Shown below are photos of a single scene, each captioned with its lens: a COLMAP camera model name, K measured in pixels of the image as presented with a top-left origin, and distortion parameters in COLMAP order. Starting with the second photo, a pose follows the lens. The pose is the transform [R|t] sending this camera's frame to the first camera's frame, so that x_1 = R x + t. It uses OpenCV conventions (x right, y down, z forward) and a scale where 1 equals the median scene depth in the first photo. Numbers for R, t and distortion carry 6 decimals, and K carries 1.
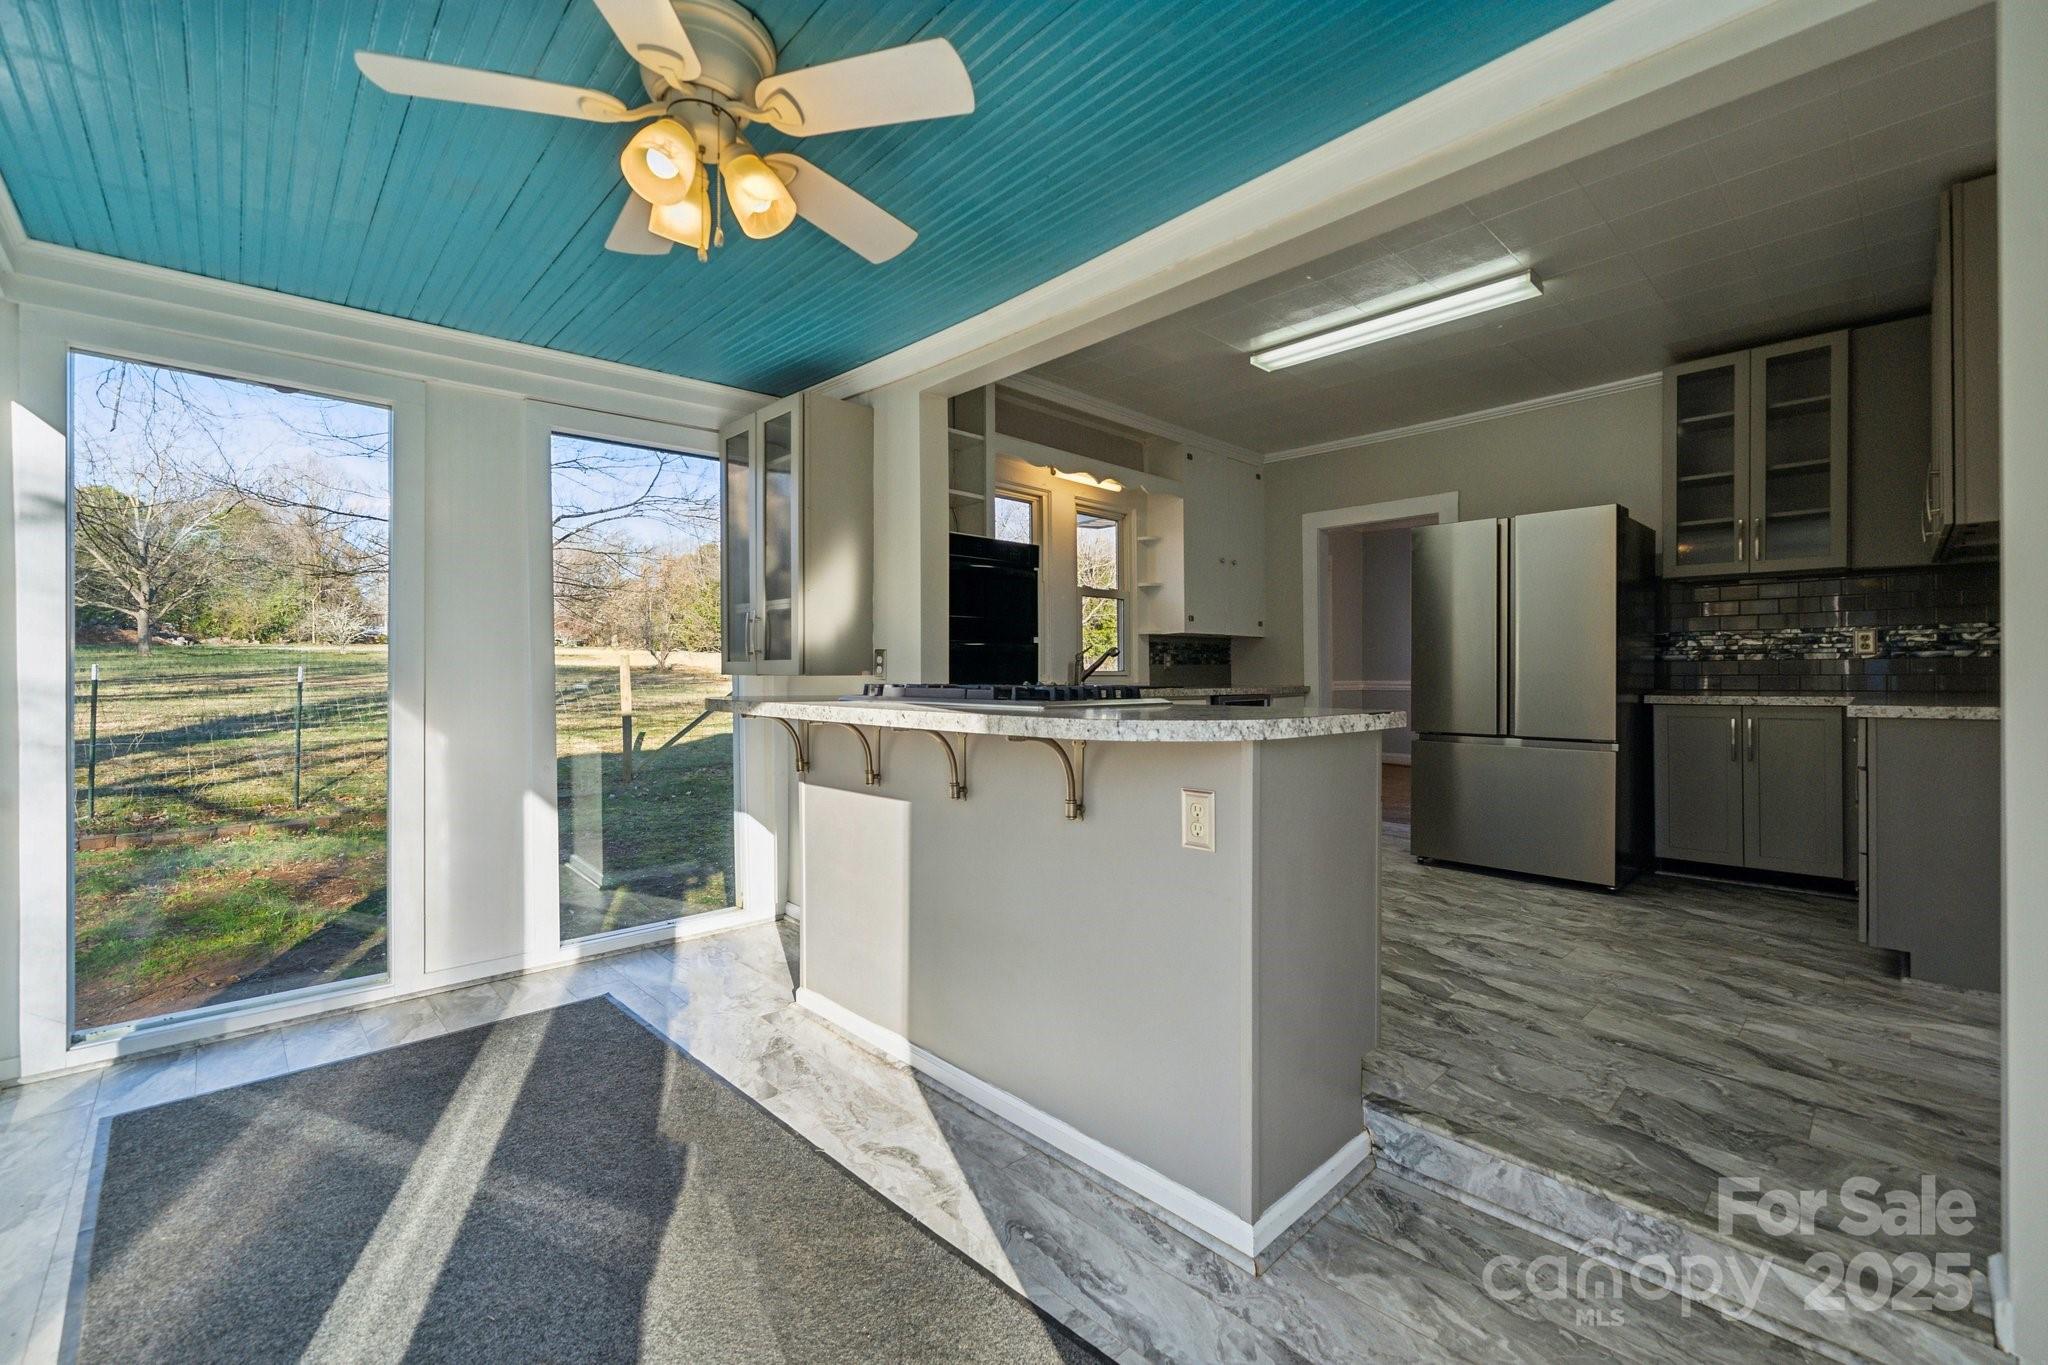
lens RADIAL K [[846.5, 0, 1024.0], [0, 846.5, 682.5], [0, 0, 1]] dist [-0.001342, -0.000007]
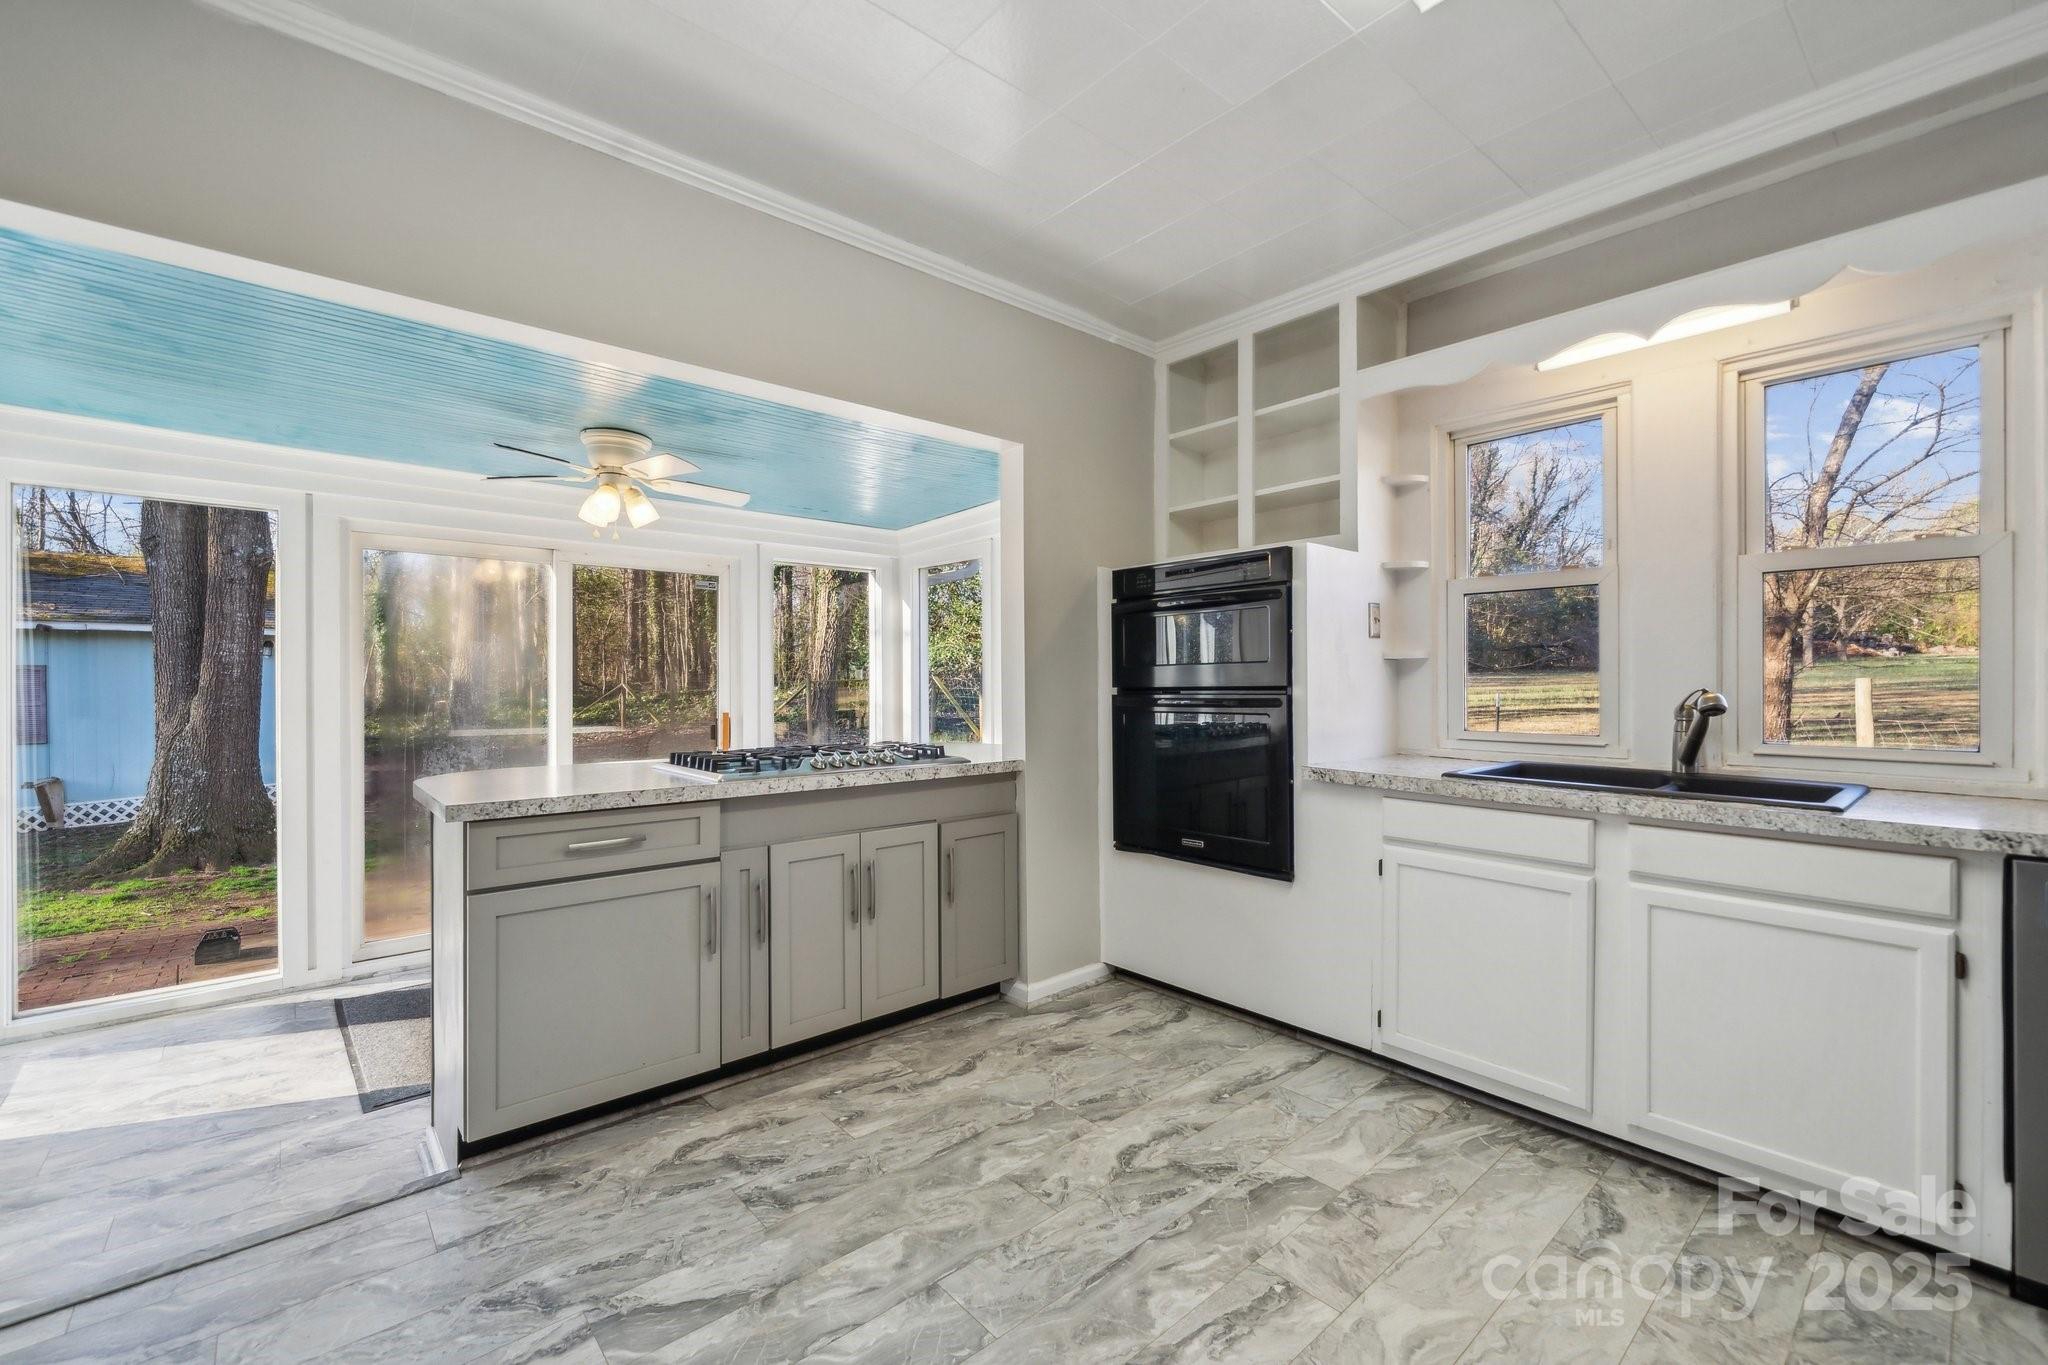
lens RADIAL K [[870.0, 0, 1024.4], [0, 870.0, 676.9], [0, 0, 1]] dist [0.001404, 0.000037]
pose [[-0.037197, -0.007213, -0.999282, 1.133875], [-0.009980, 0.999927, -0.006846, -0.089114], [0.999258, 0.009718, -0.037266, 1.356760]]
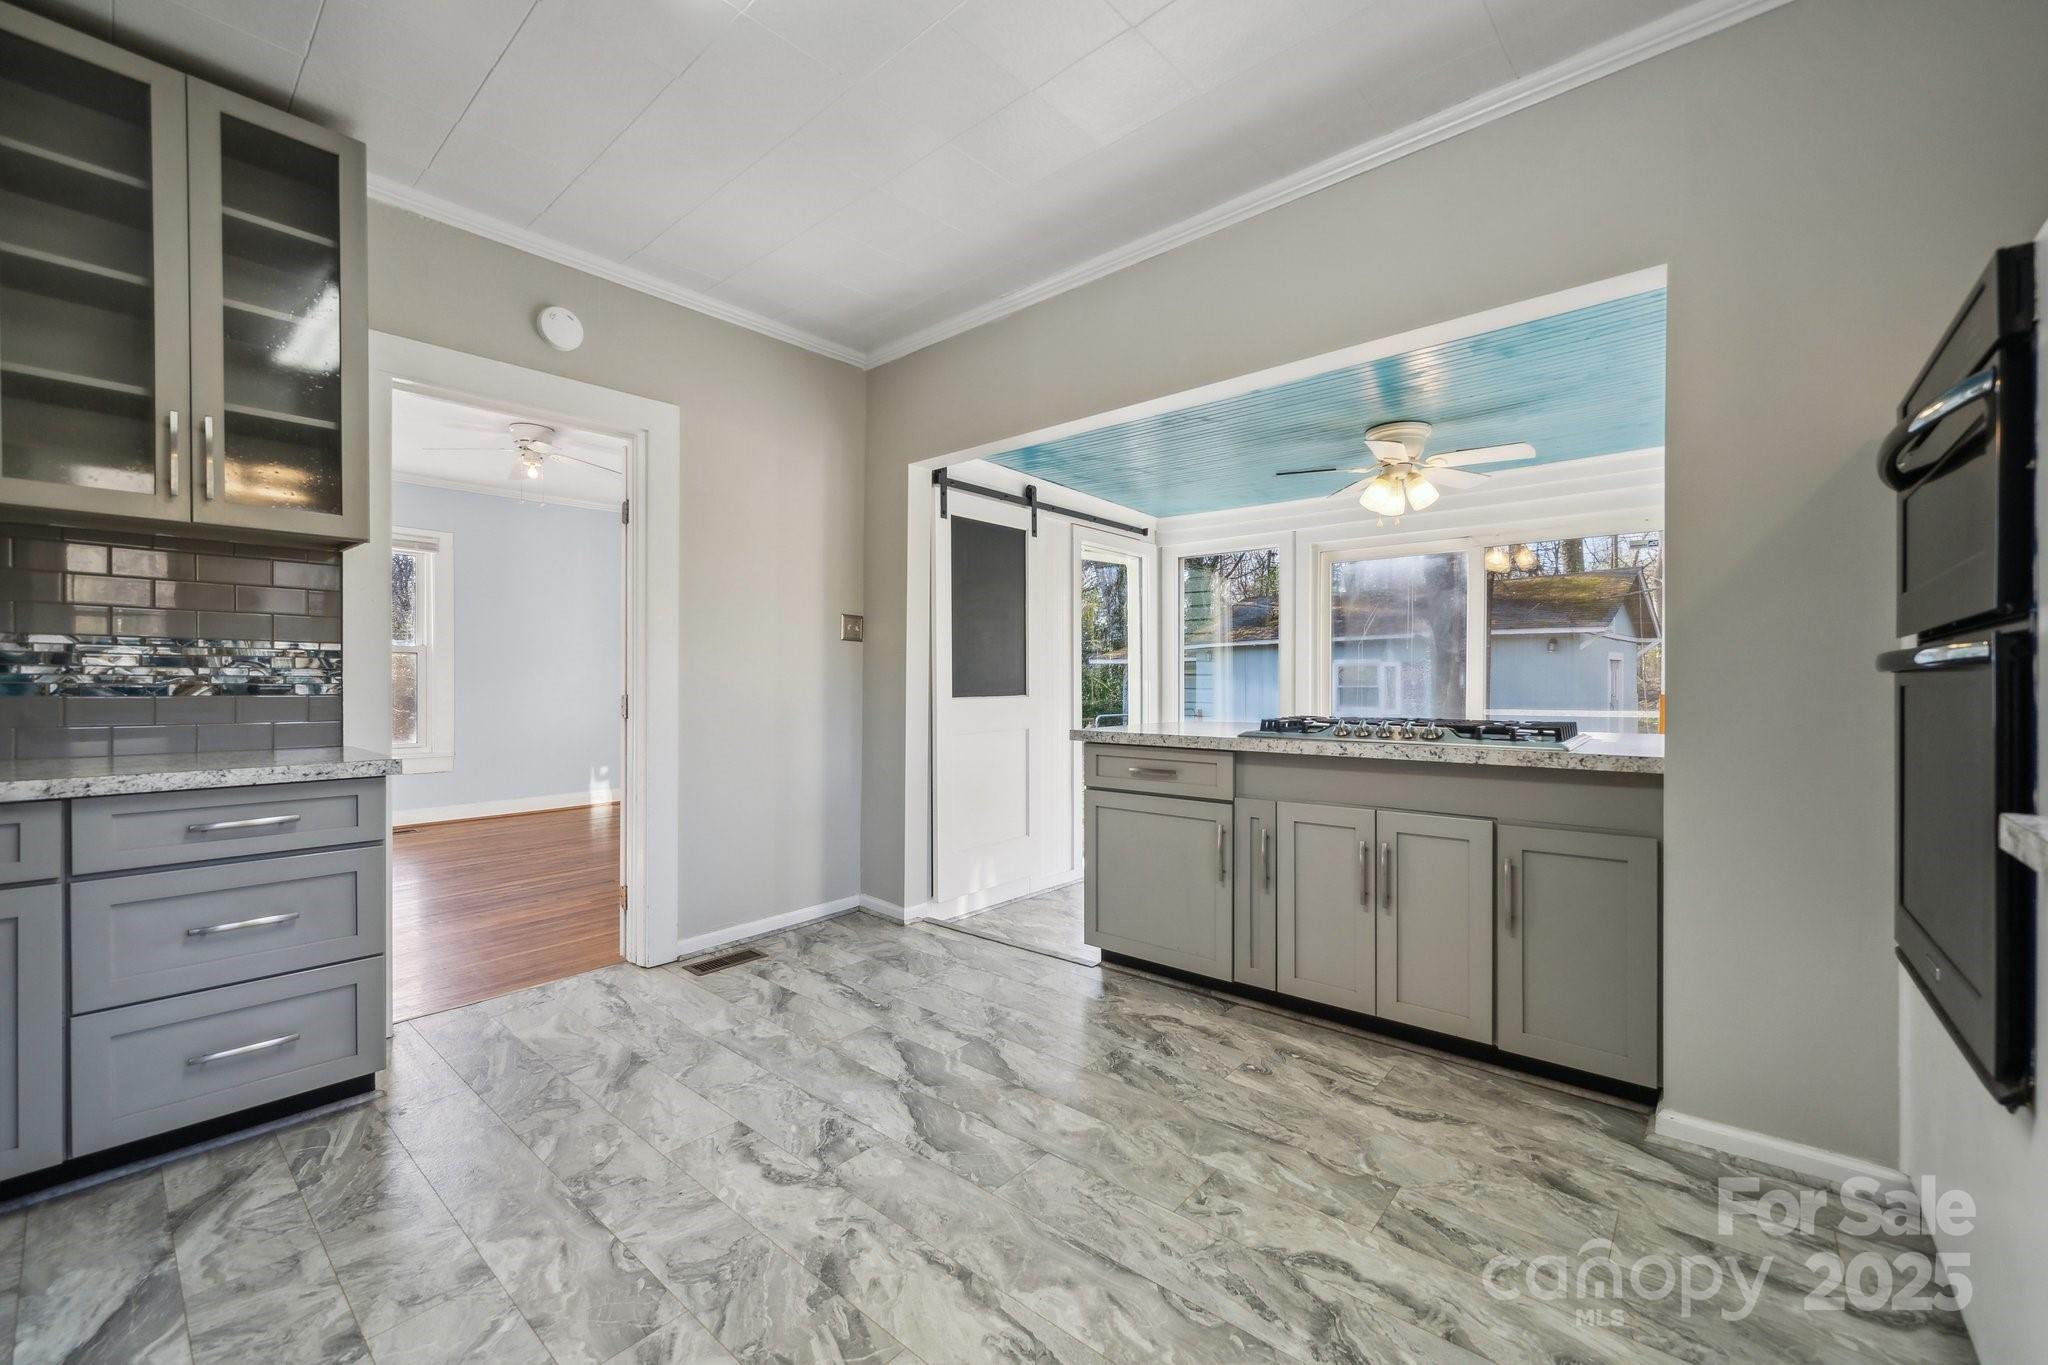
lens RADIAL K [[818.6, 0, 1024.0], [0, 818.6, 682.5], [0, 0, 1]] dist [0.000388, -0.000013]
pose [[-0.995335, 0.001485, -0.096472, 0.546282], [0.000271, 0.999921, 0.012592, -0.057374], [0.096483, 0.012507, -0.995256, 2.001097]]
